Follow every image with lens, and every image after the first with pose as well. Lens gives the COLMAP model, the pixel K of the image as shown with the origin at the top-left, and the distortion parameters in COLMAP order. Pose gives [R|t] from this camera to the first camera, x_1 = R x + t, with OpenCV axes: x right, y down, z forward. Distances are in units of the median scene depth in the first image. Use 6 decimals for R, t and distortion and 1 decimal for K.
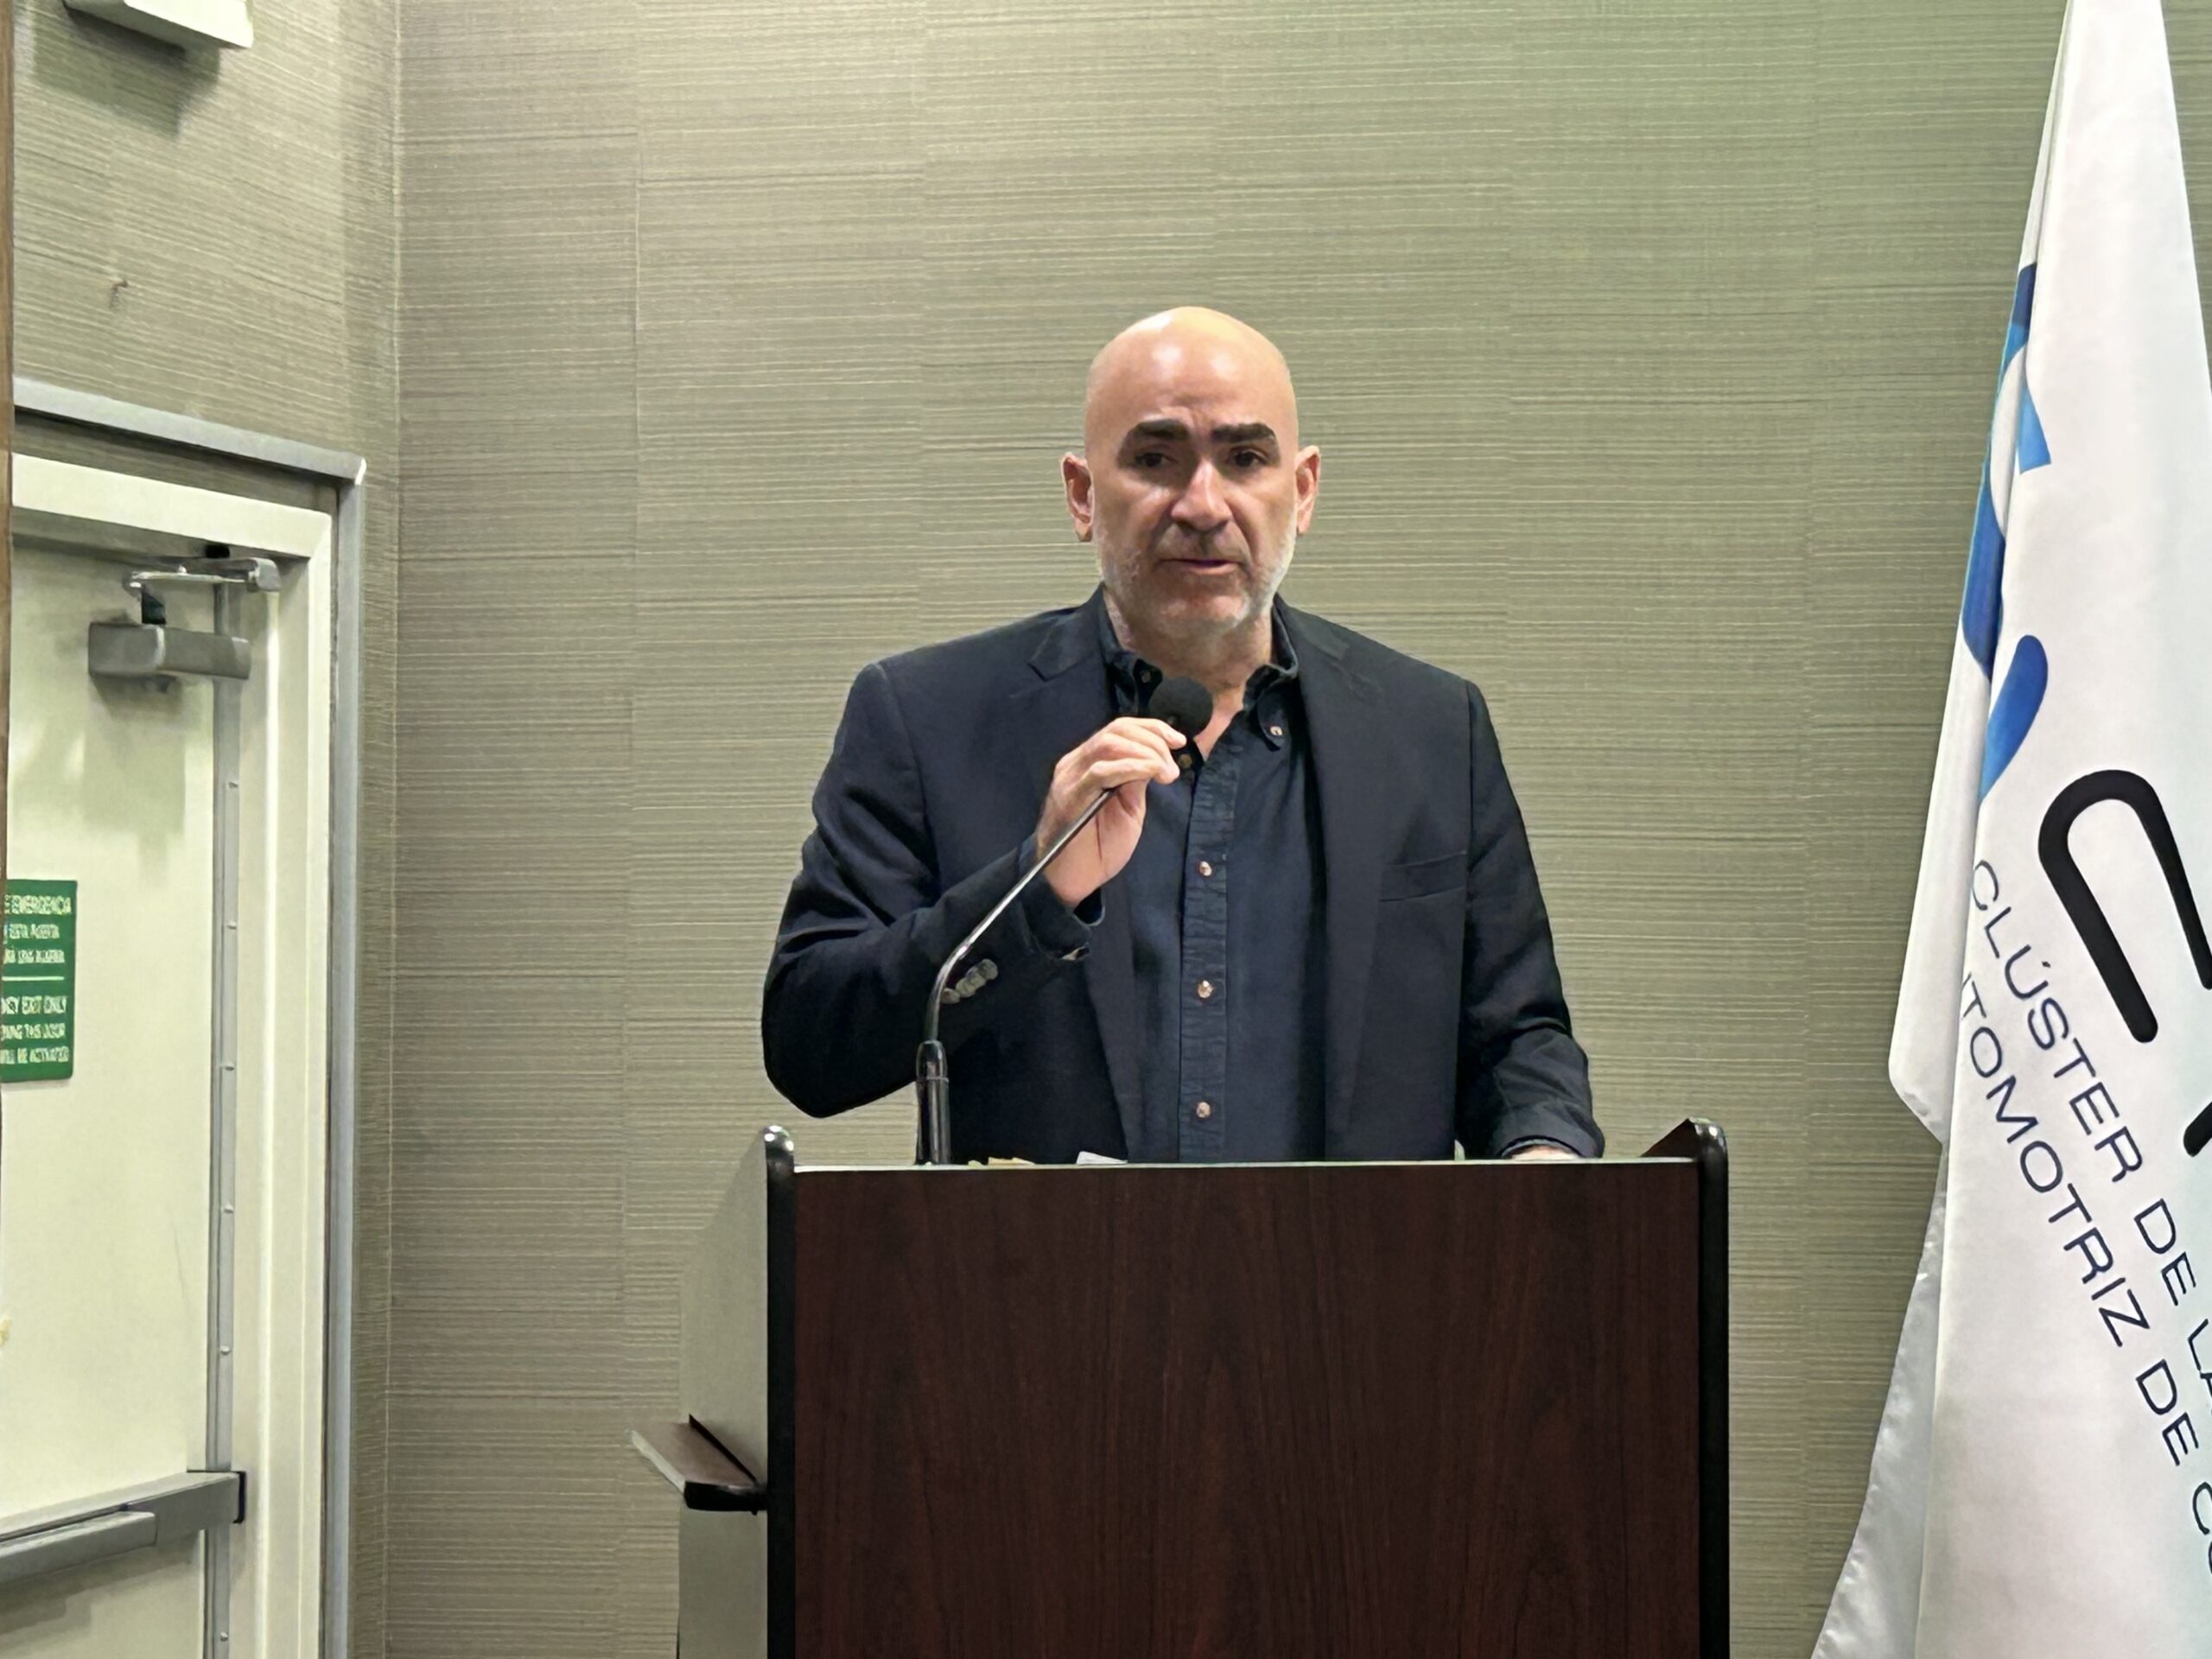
lens RADIAL K [[6004.4, 0, 1112.8], [0, 6004.4, 830.4], [0, 0, 1]] dist [0.161549, 0.000000]
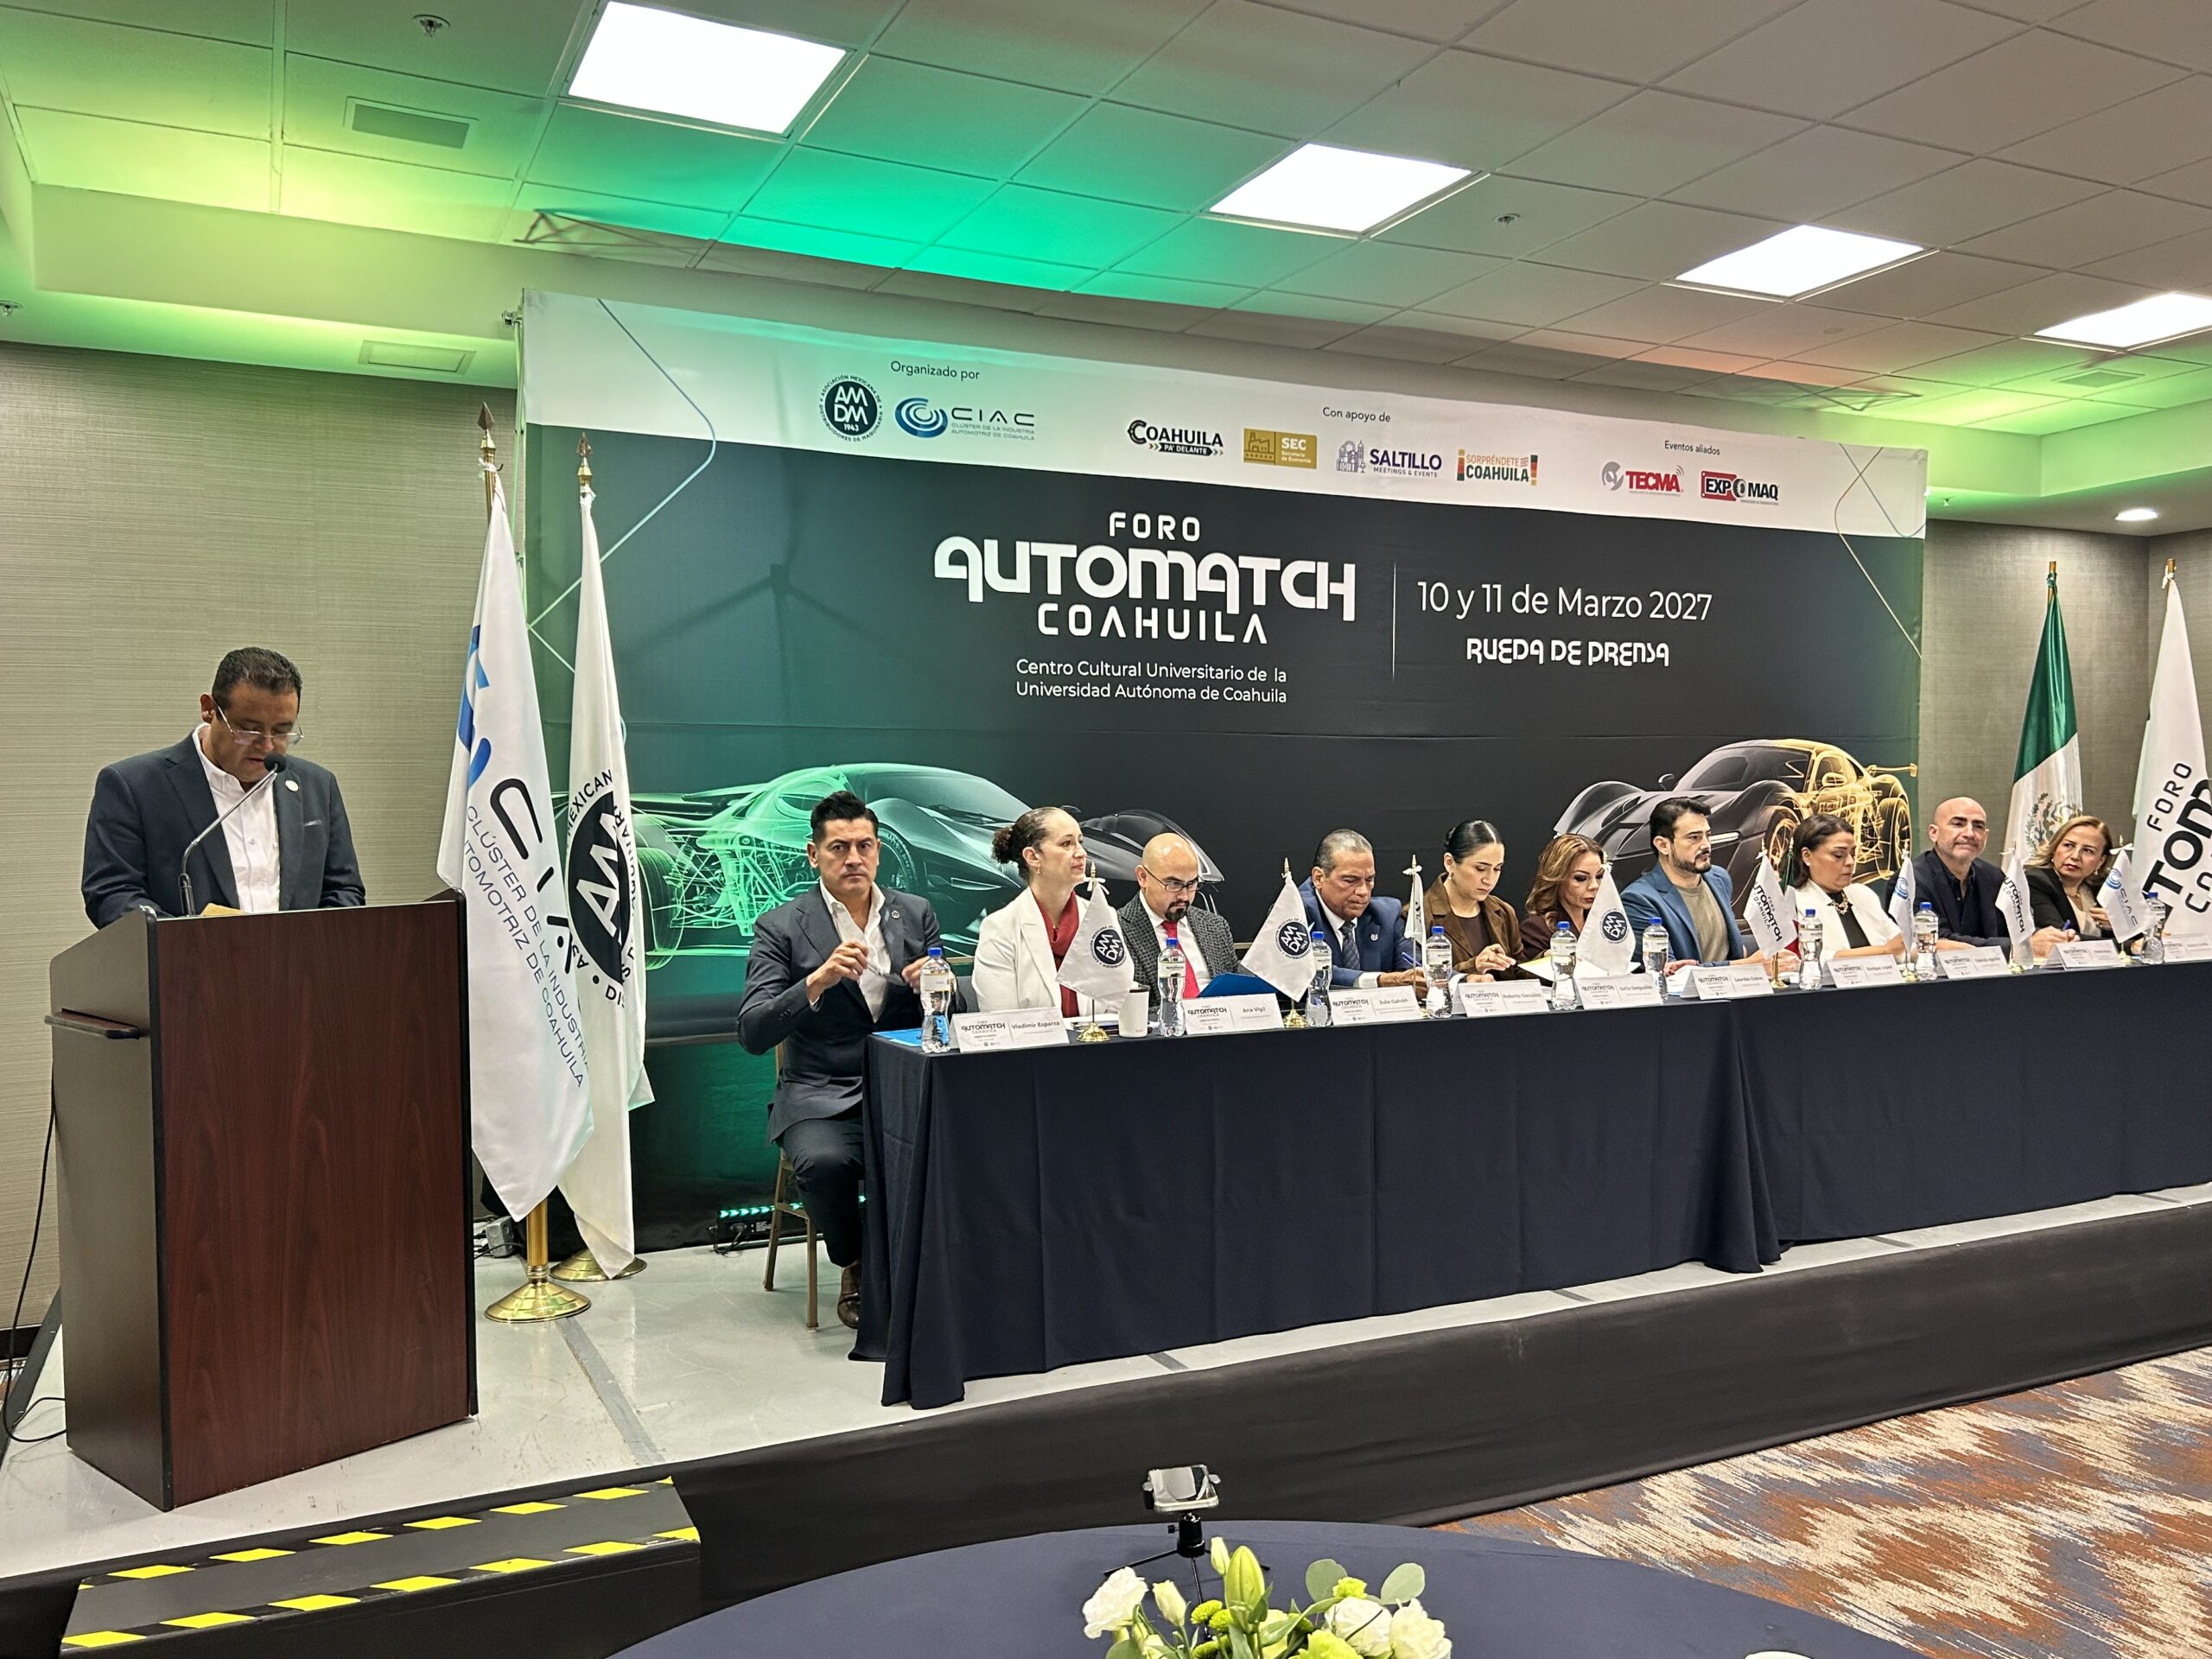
lens RADIAL K [[1737.9, 0, 1097.8], [0, 1737.9, 839.0], [0, 0, 1]] dist [0.072727, -0.067977]
pose [[0.787197, -0.031624, 0.615890, -0.134796], [0.013157, 0.999318, 0.034495, -0.004368], [-0.616561, -0.019051, 0.787077, 0.023596]]
